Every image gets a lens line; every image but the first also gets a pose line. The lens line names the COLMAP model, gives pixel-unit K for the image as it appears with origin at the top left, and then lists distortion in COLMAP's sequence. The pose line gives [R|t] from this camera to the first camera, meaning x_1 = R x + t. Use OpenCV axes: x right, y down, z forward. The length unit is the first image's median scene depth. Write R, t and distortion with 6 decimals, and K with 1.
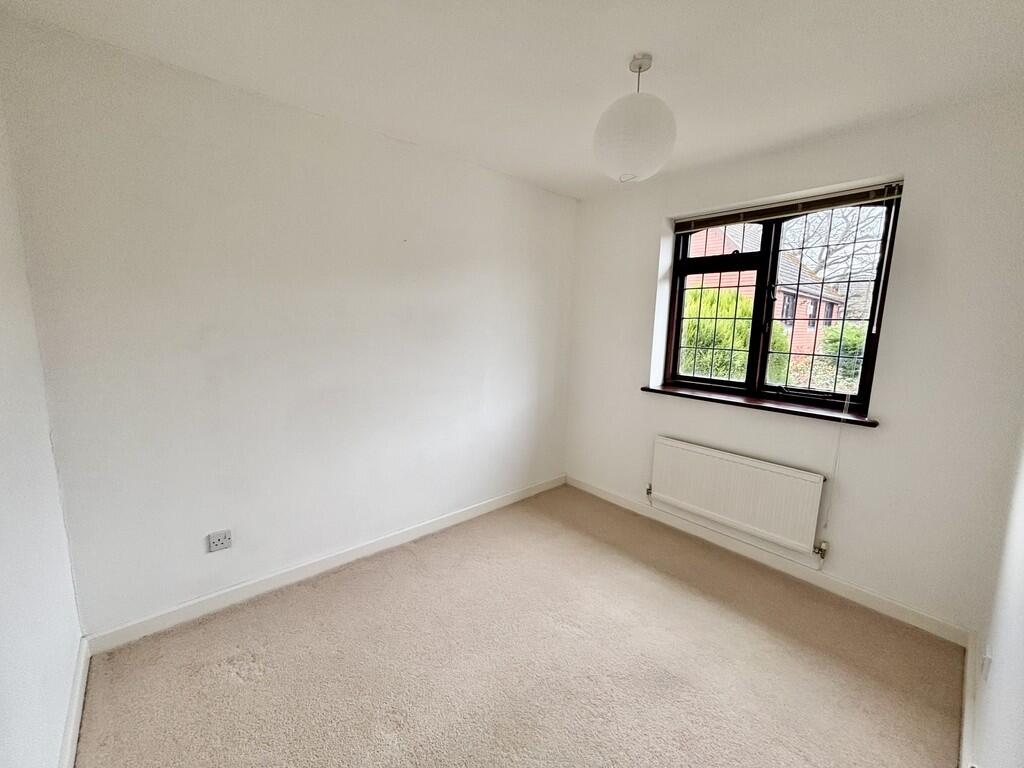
lens RADIAL K [[405.0, 0, 515.0], [0, 405.0, 389.7], [0, 0, 1]] dist [-0.000105, -0.000026]
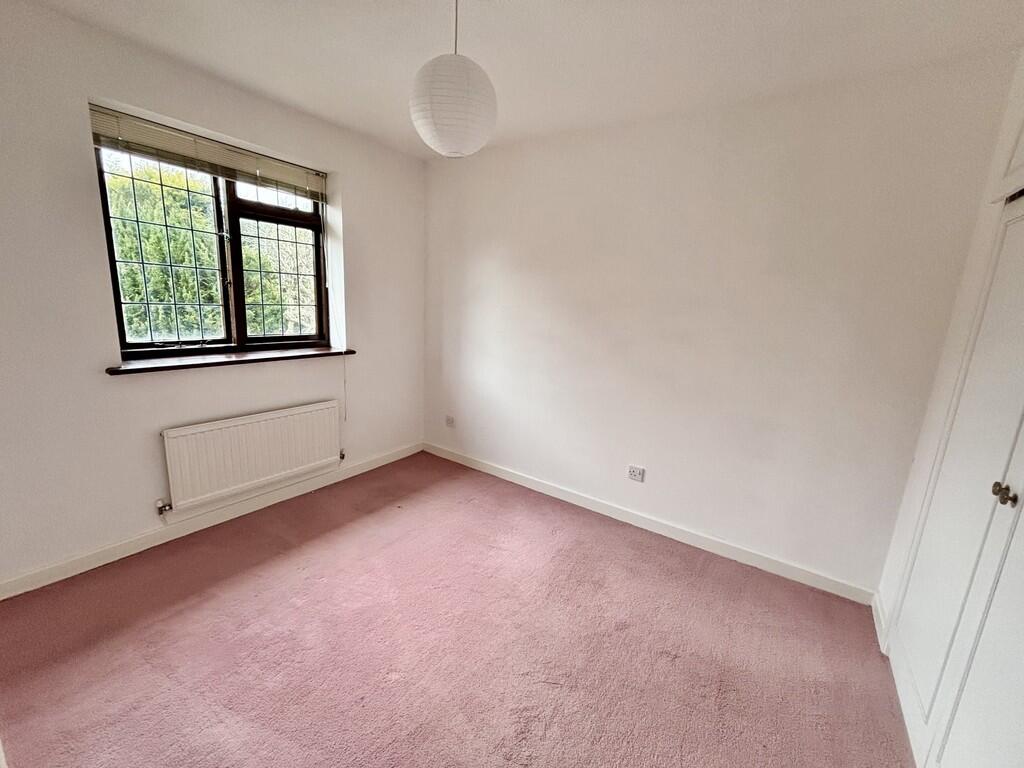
lens RADIAL K [[413.0, 0, 512.0], [0, 413.0, 384.0], [0, 0, 1]] dist [0.000672, 0.000056]
pose [[-0.235935, -0.235671, 0.942759, -0.599741], [0.098637, 0.959329, 0.264499, -0.123814], [-0.966750, 0.155395, -0.203093, 0.687376]]
